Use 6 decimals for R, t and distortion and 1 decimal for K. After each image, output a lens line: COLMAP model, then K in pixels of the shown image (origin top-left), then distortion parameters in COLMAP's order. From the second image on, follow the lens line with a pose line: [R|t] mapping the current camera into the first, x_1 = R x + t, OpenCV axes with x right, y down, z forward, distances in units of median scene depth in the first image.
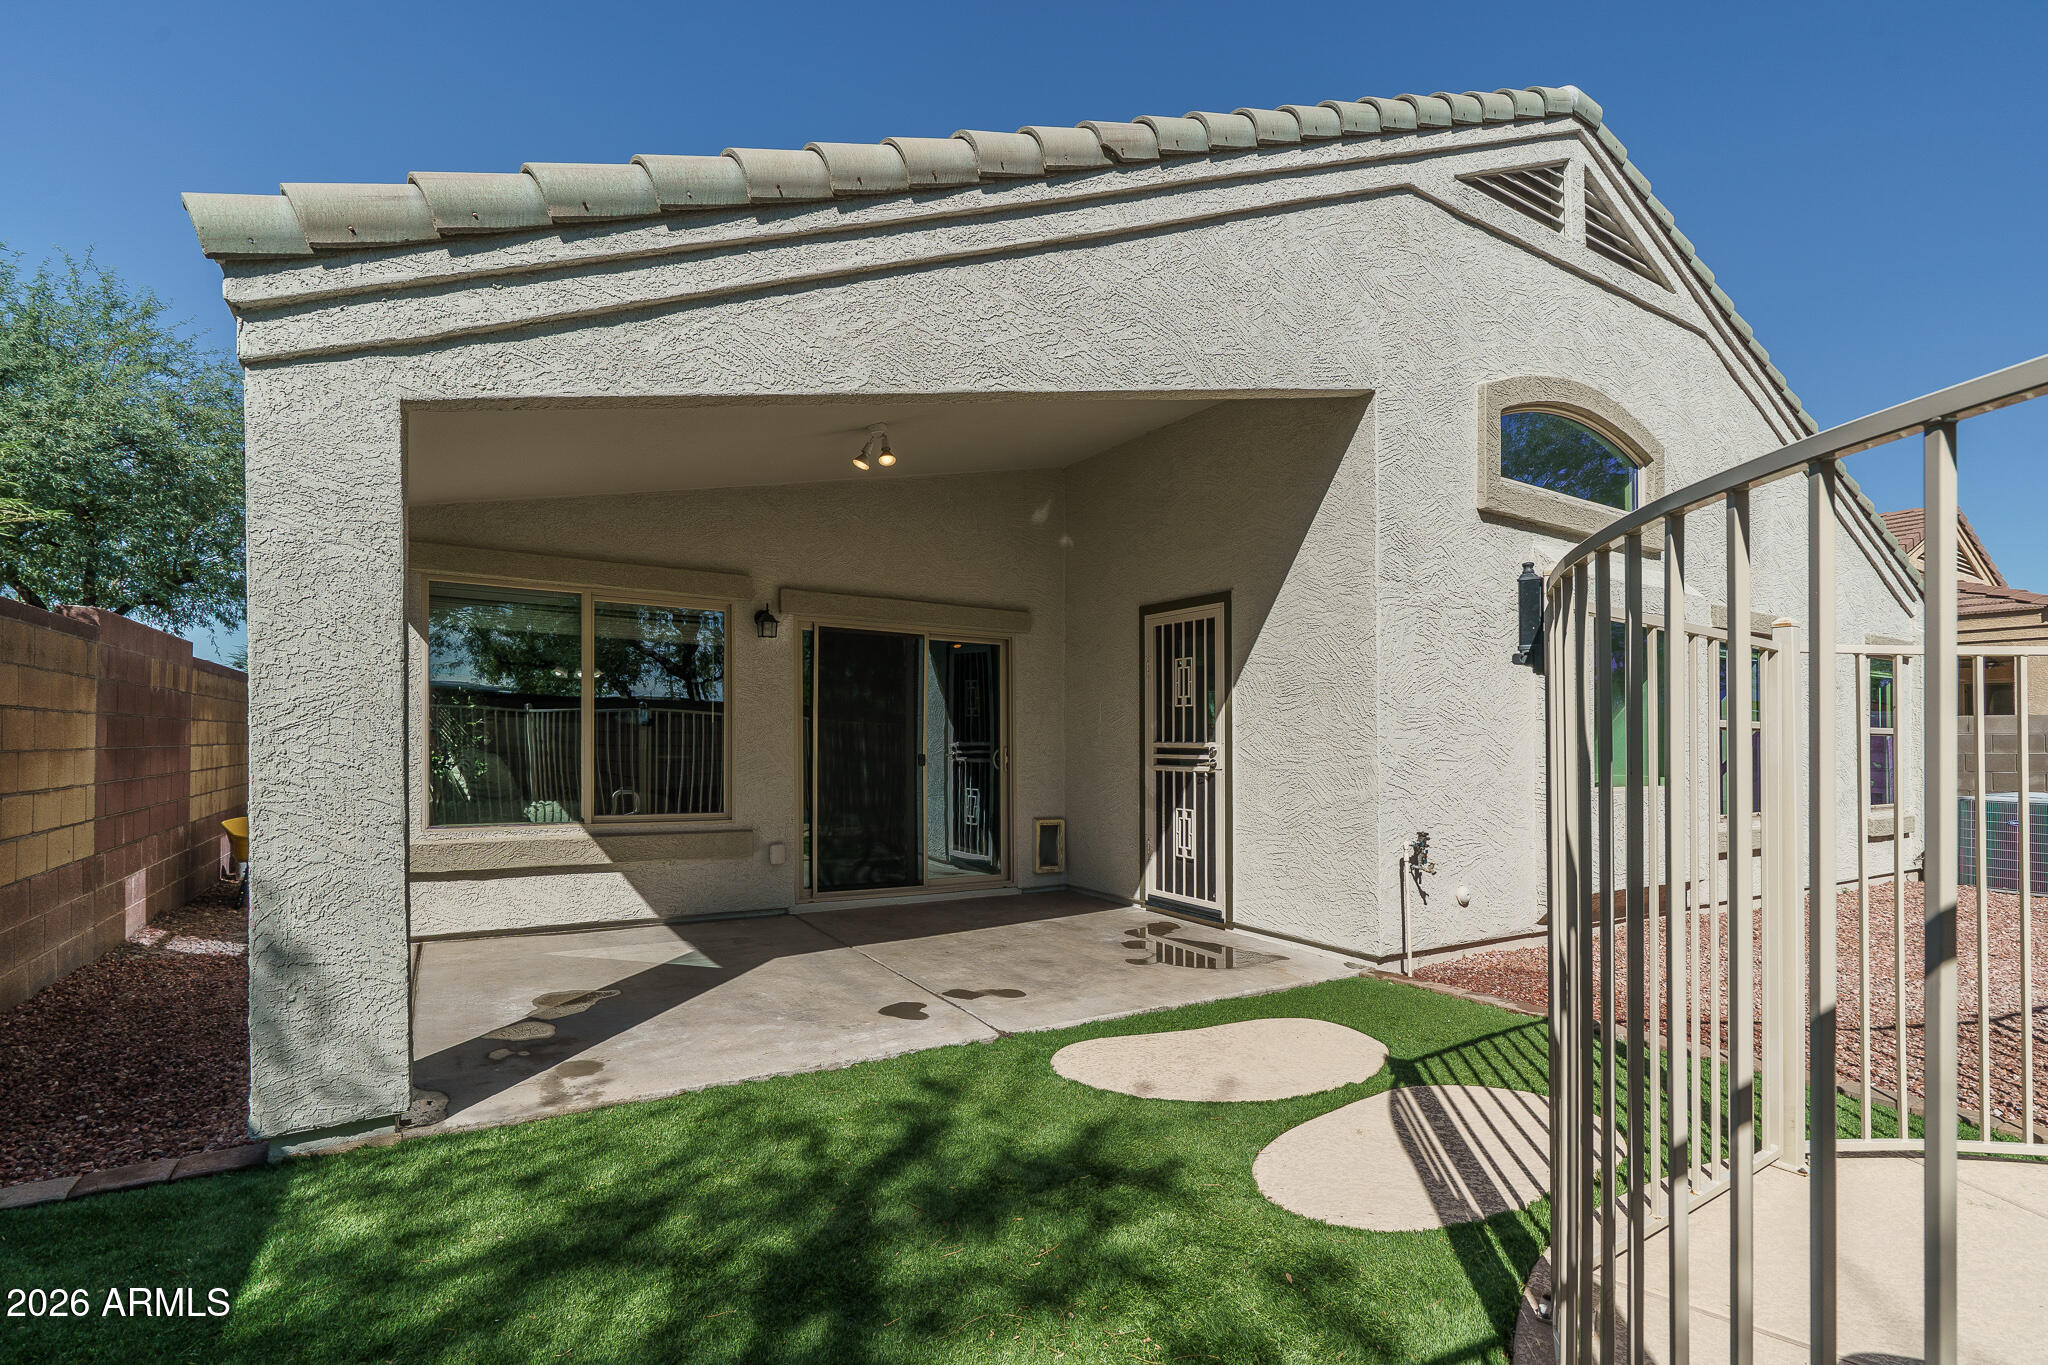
lens RADIAL K [[941.2, 0, 1018.1], [0, 941.2, 749.3], [0, 0, 1]] dist [-0.007021, -0.000028]
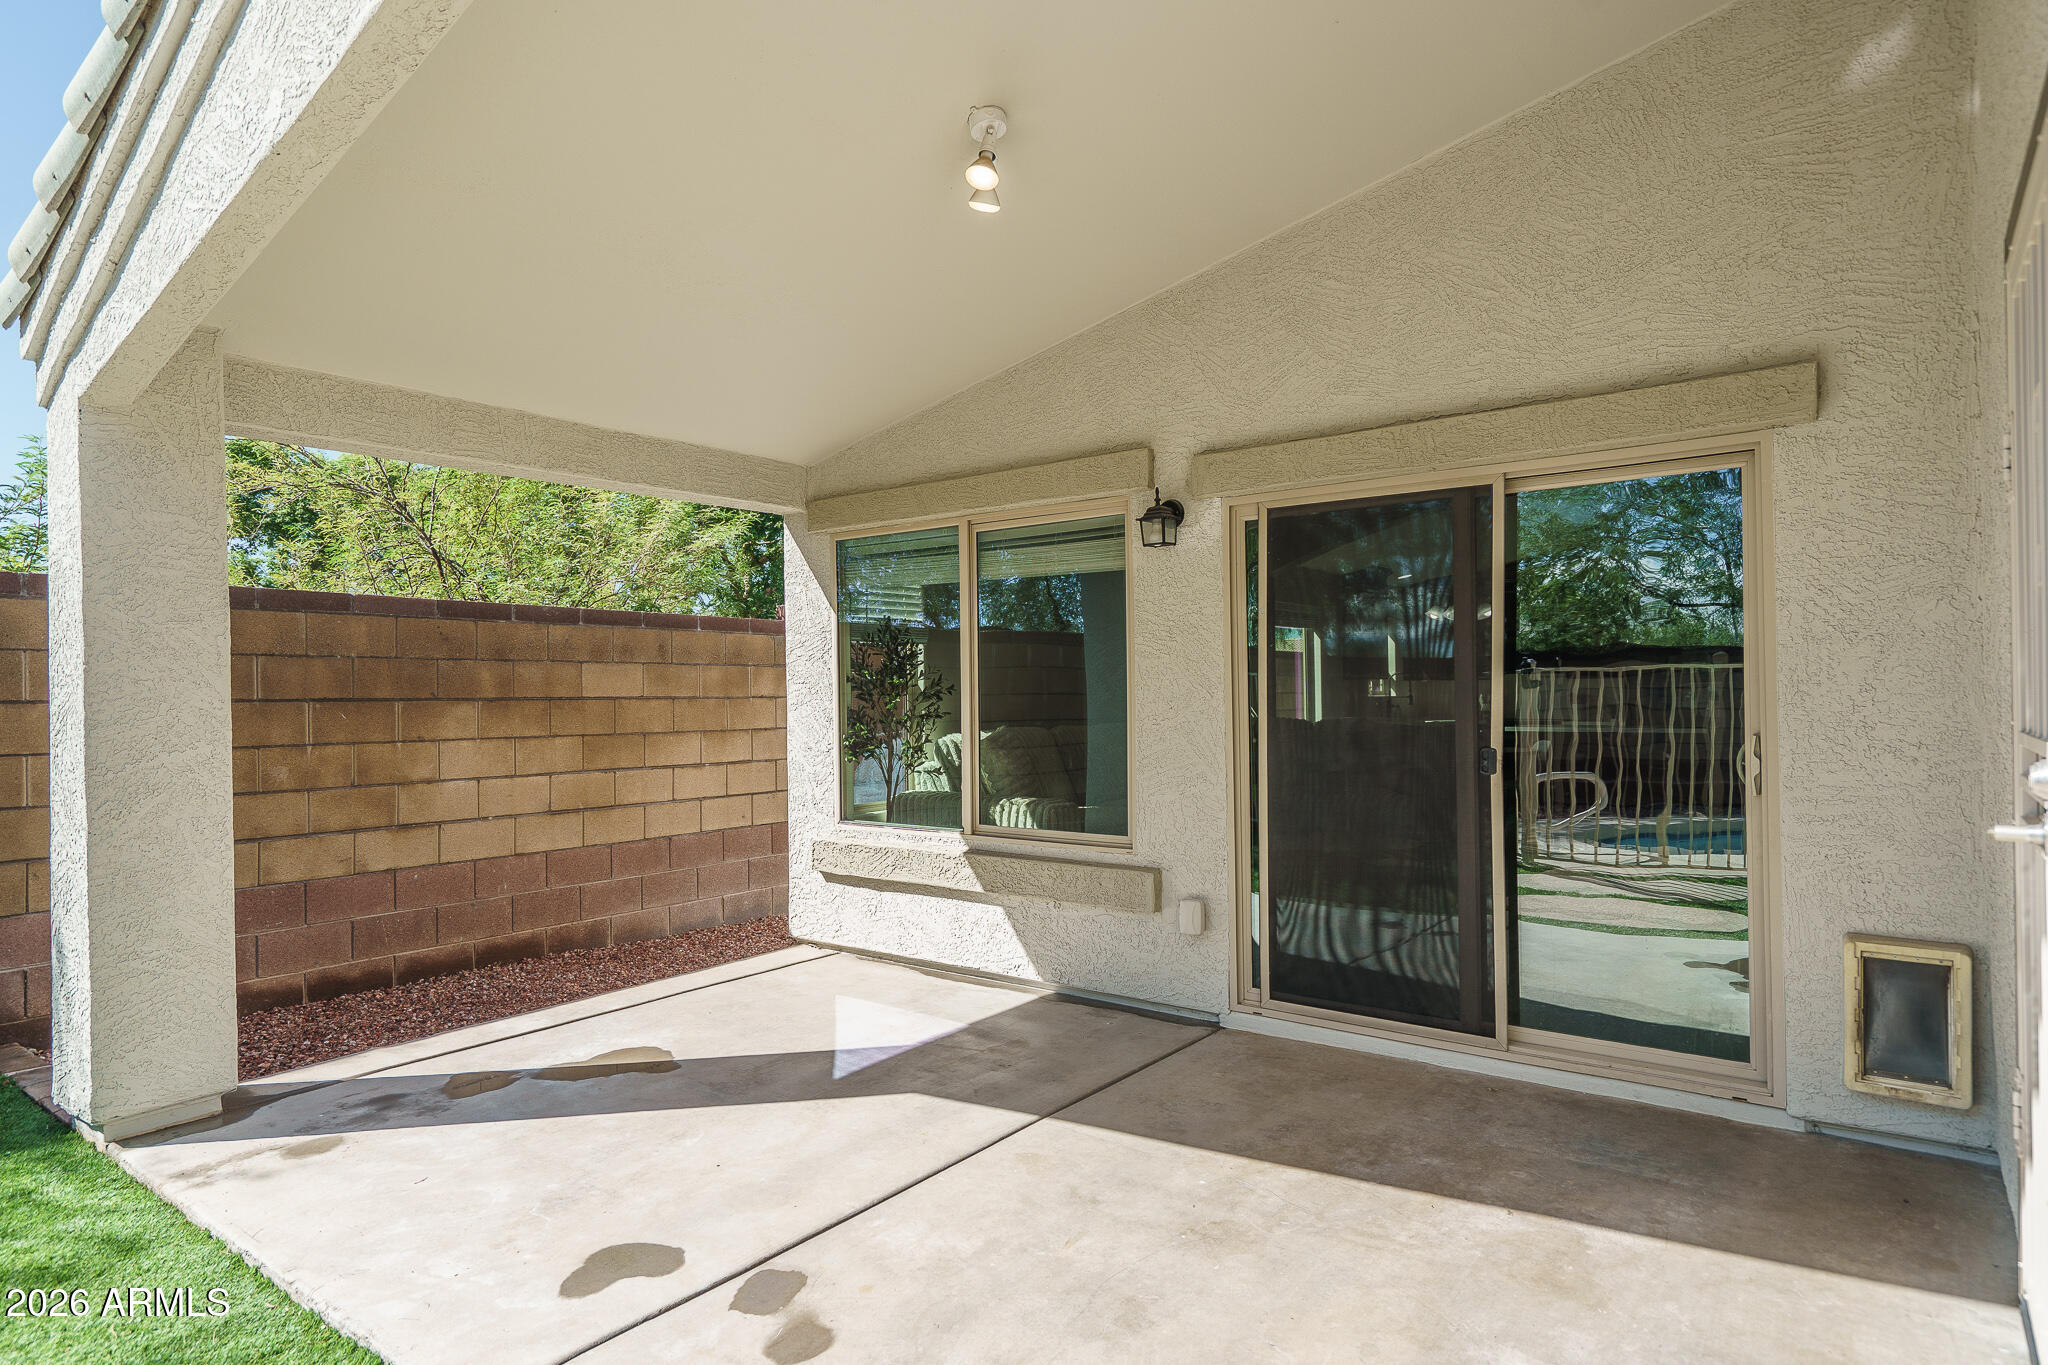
lens RADIAL K [[1145.5, 0, 1029.0], [0, 1145.5, 690.6], [0, 0, 1]] dist [0.004989, 0.001327]
pose [[0.367897, -0.019957, -0.929652, 0.392188], [0.007308, 0.999801, -0.018572, -0.016740], [0.929838, 0.000039, 0.367969, 0.693746]]
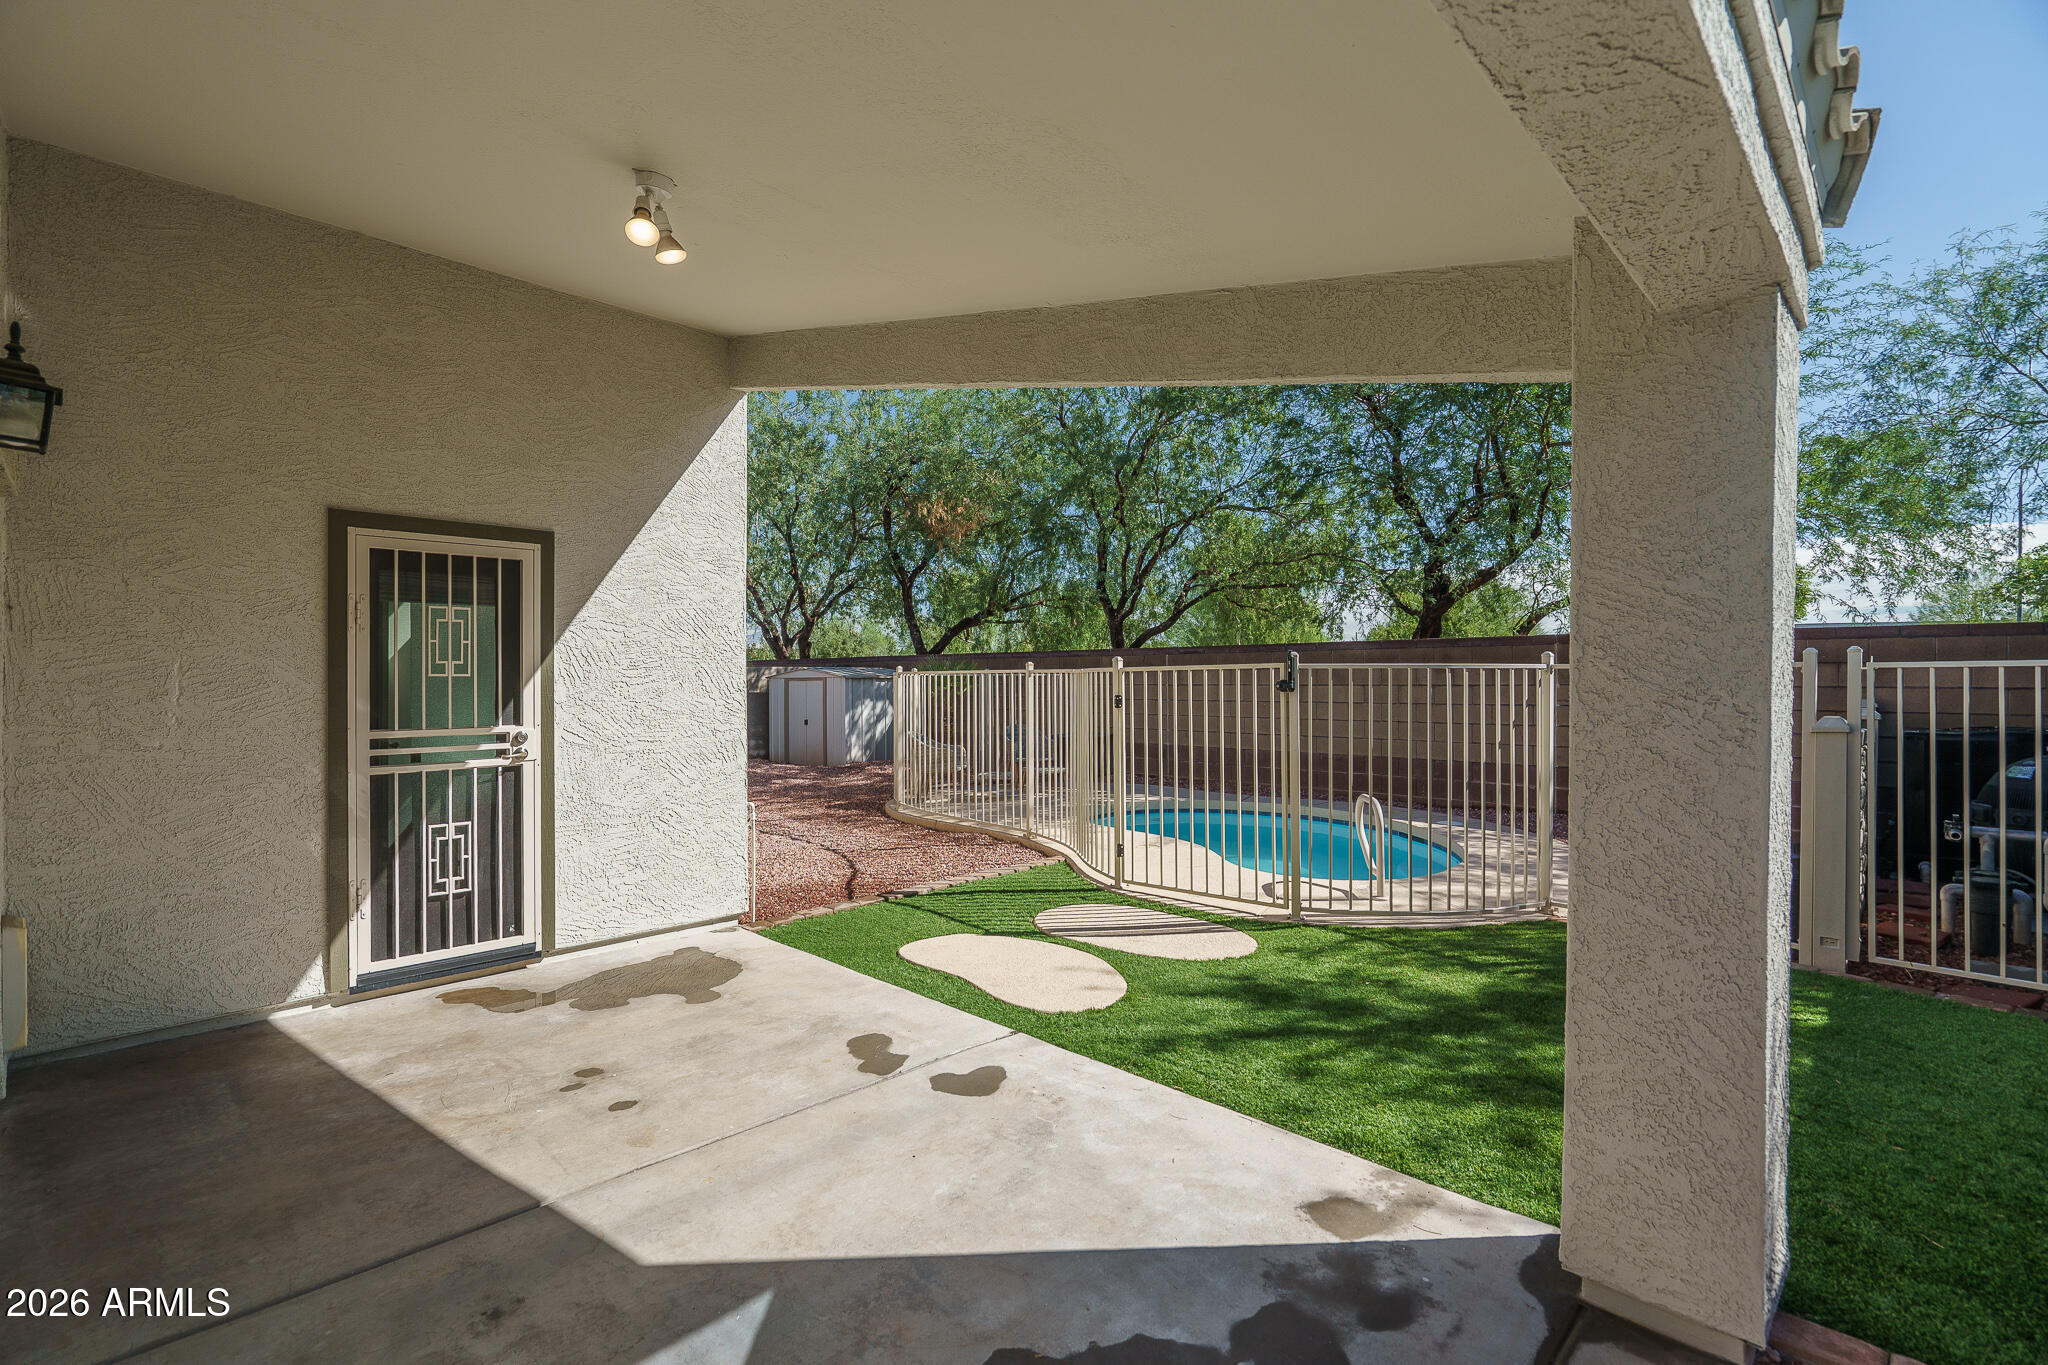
lens RADIAL K [[937.2, 0, 1024.0], [0, 937.2, 682.5], [0, 0, 1]] dist [-0.011870, -0.000009]
pose [[-0.249479, -0.019183, 0.968190, -0.639168], [0.006006, 0.999754, 0.021356, -0.057275], [-0.968362, 0.011143, -0.249302, 0.818510]]
